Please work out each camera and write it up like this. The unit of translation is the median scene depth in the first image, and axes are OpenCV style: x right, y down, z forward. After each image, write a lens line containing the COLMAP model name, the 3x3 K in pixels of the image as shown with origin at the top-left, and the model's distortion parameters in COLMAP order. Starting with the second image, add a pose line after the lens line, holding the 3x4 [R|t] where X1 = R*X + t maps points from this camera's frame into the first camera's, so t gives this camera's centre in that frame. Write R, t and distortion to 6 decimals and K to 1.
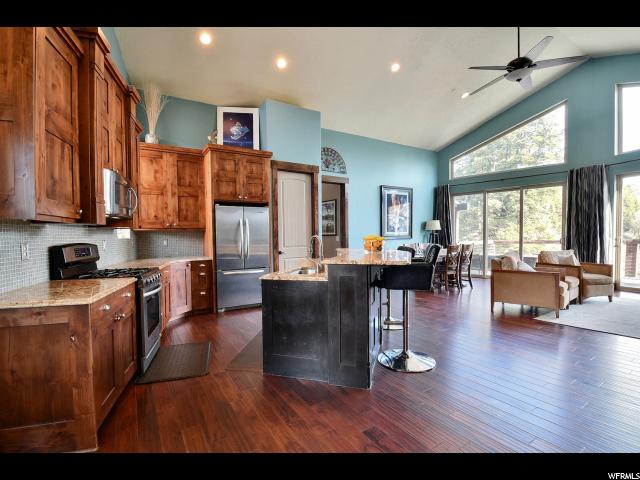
lens RADIAL K [[296.3, 0, 313.0], [0, 296.3, 248.2], [0, 0, 1]] dist [0.000824, -0.015097]
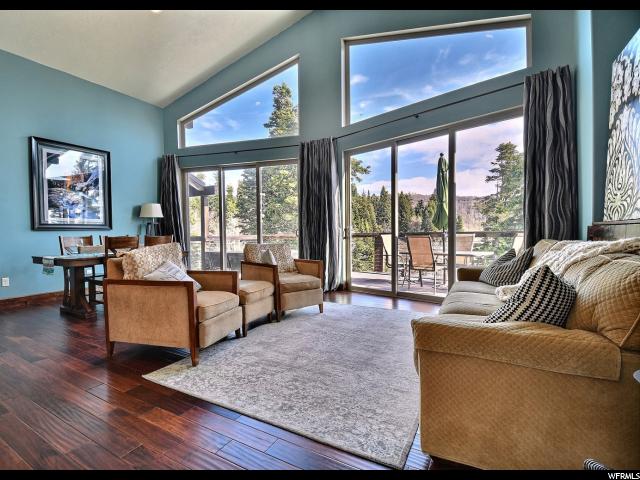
lens RADIAL K [[294.5, 0, 303.5], [0, 294.5, 244.4], [0, 0, 1]] dist [0.001196, -0.010087]
pose [[0.890848, -0.012546, 0.454128, 0.513540], [0.015935, 0.999866, -0.003636, 0.012884], [-0.454022, 0.010476, 0.890929, 0.282871]]
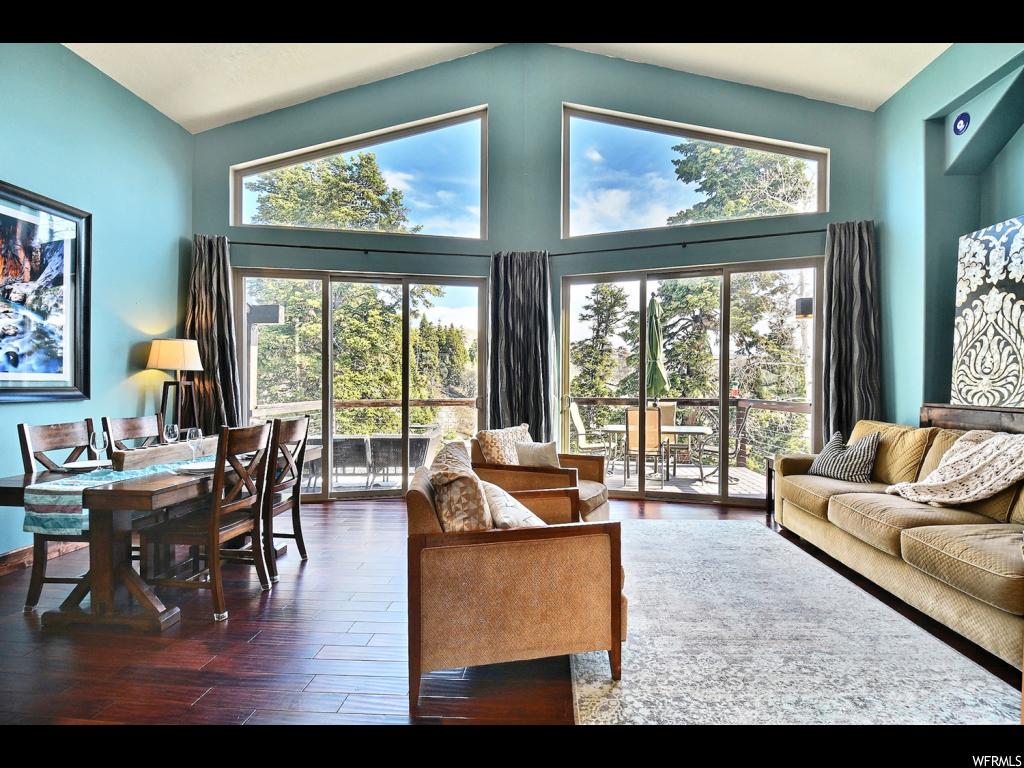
lens RADIAL K [[474.0, 0, 500.9], [0, 474.0, 397.1], [0, 0, 1]] dist [0.000824, -0.015097]
pose [[0.594385, -0.004250, 0.804169, 0.261063], [0.020378, 0.999745, -0.009778, -0.025871], [-0.803922, 0.022199, 0.594320, 0.538658]]
